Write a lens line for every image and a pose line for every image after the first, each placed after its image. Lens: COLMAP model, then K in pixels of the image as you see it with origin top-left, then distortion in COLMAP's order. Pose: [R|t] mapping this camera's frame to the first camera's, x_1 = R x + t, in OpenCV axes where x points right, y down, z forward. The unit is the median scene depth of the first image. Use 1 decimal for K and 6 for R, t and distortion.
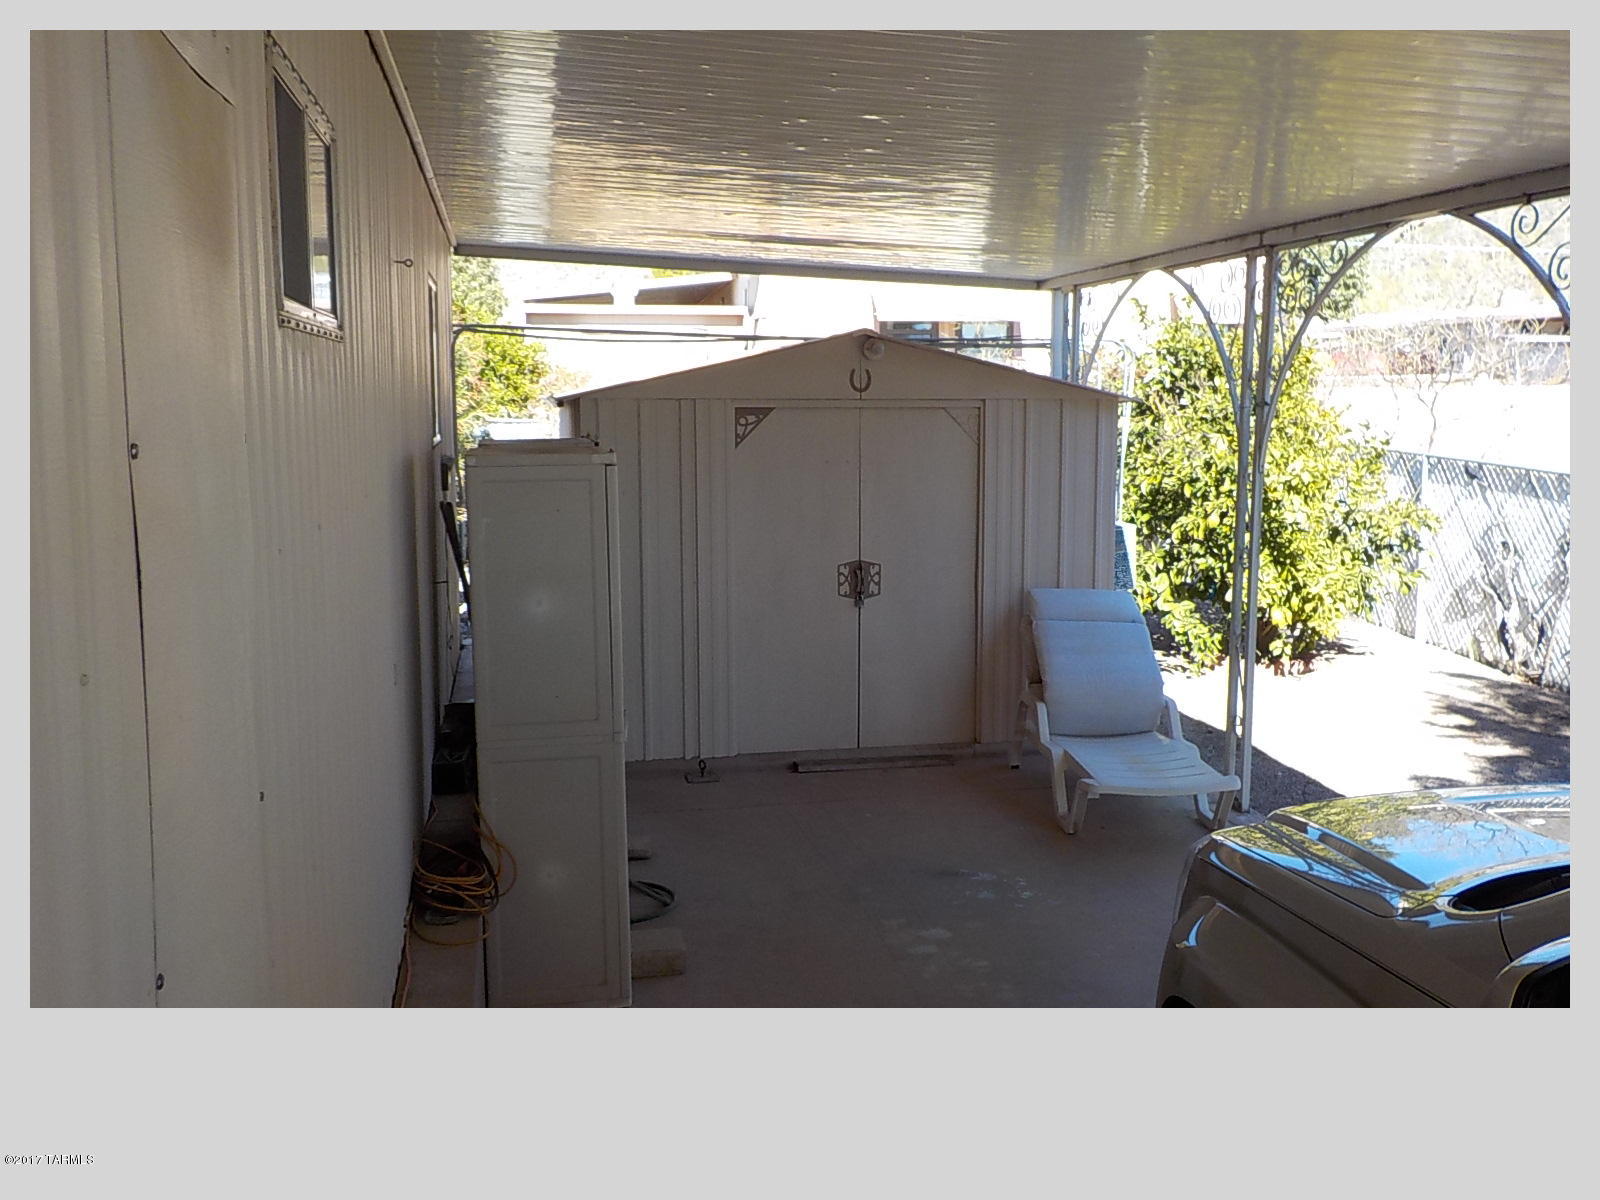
lens RADIAL K [[1458.8, 0, 800.0], [0, 1458.8, 600.0], [0, 0, 1]] dist [0.014530, 0.007178]
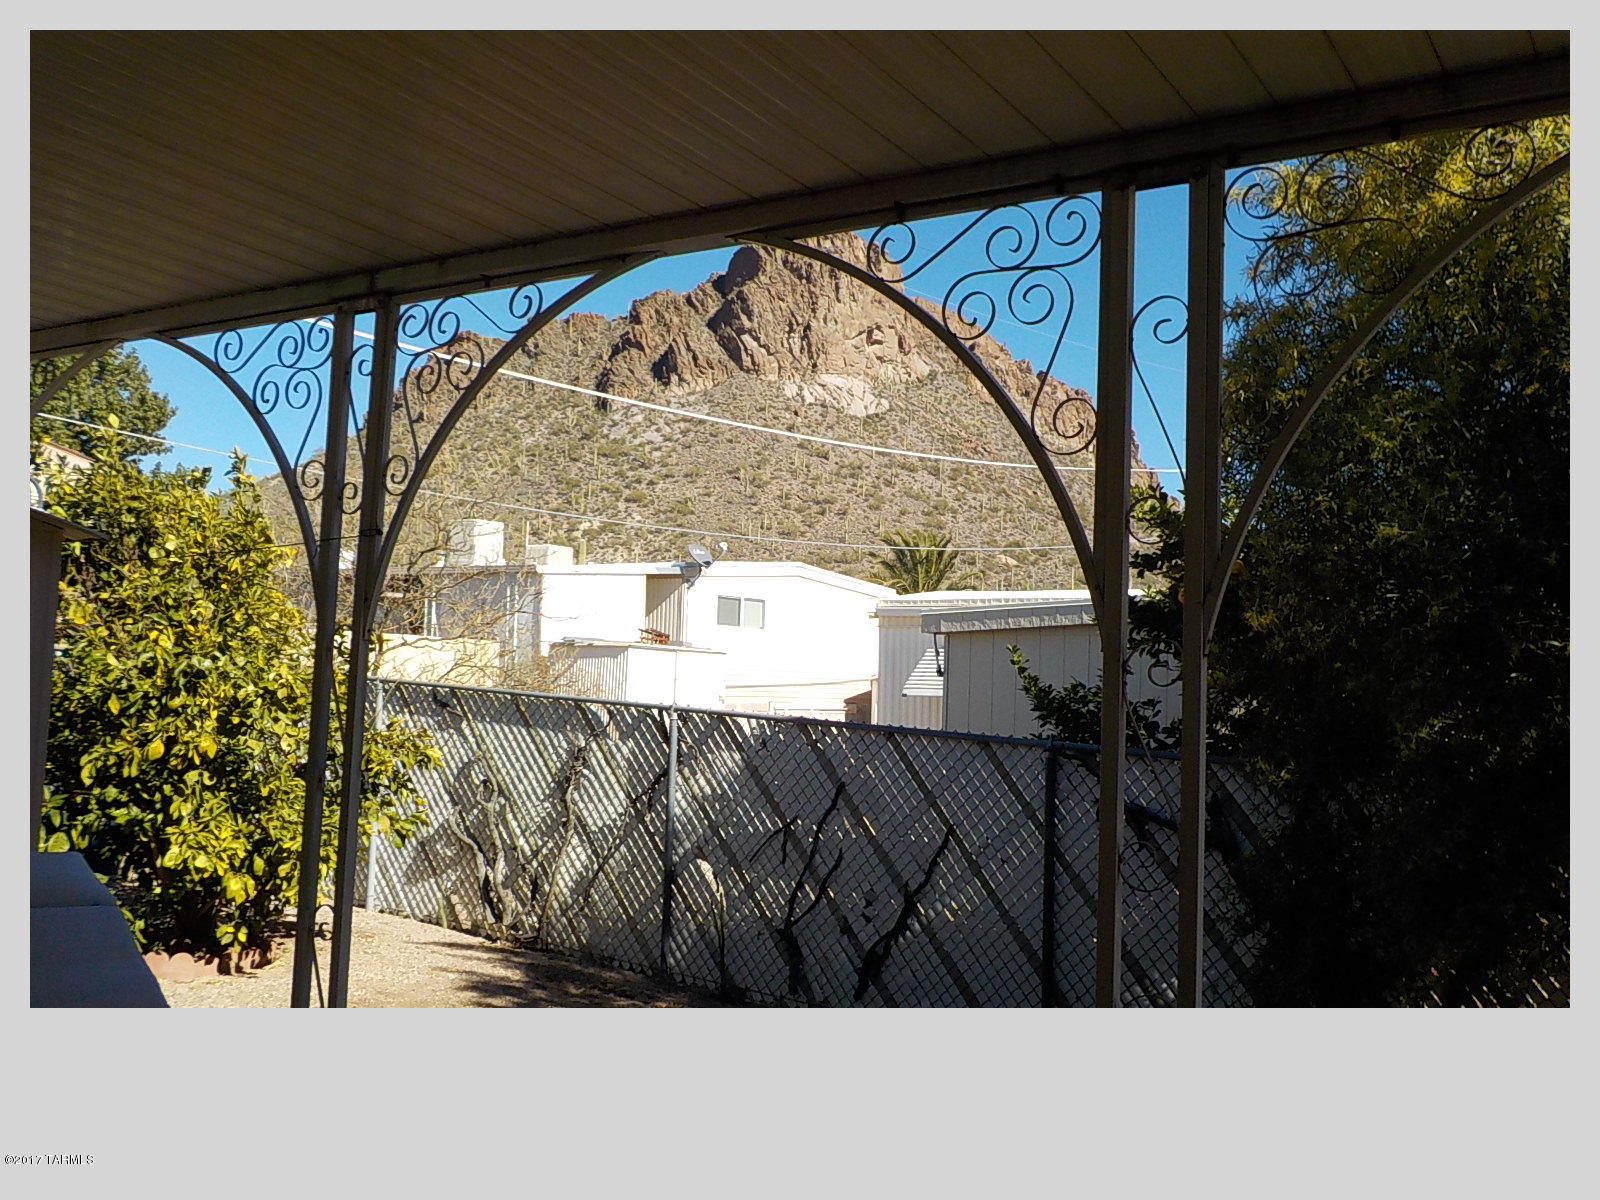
lens RADIAL K [[1458.8, 0, 800.0], [0, 1458.8, 600.0], [0, 0, 1]] dist [0.014530, 0.007178]
pose [[0.689285, 0.078296, 0.720247, -0.006125], [0.058913, 0.984794, -0.163434, 0.006051], [-0.722091, 0.155084, 0.674191, 0.298081]]
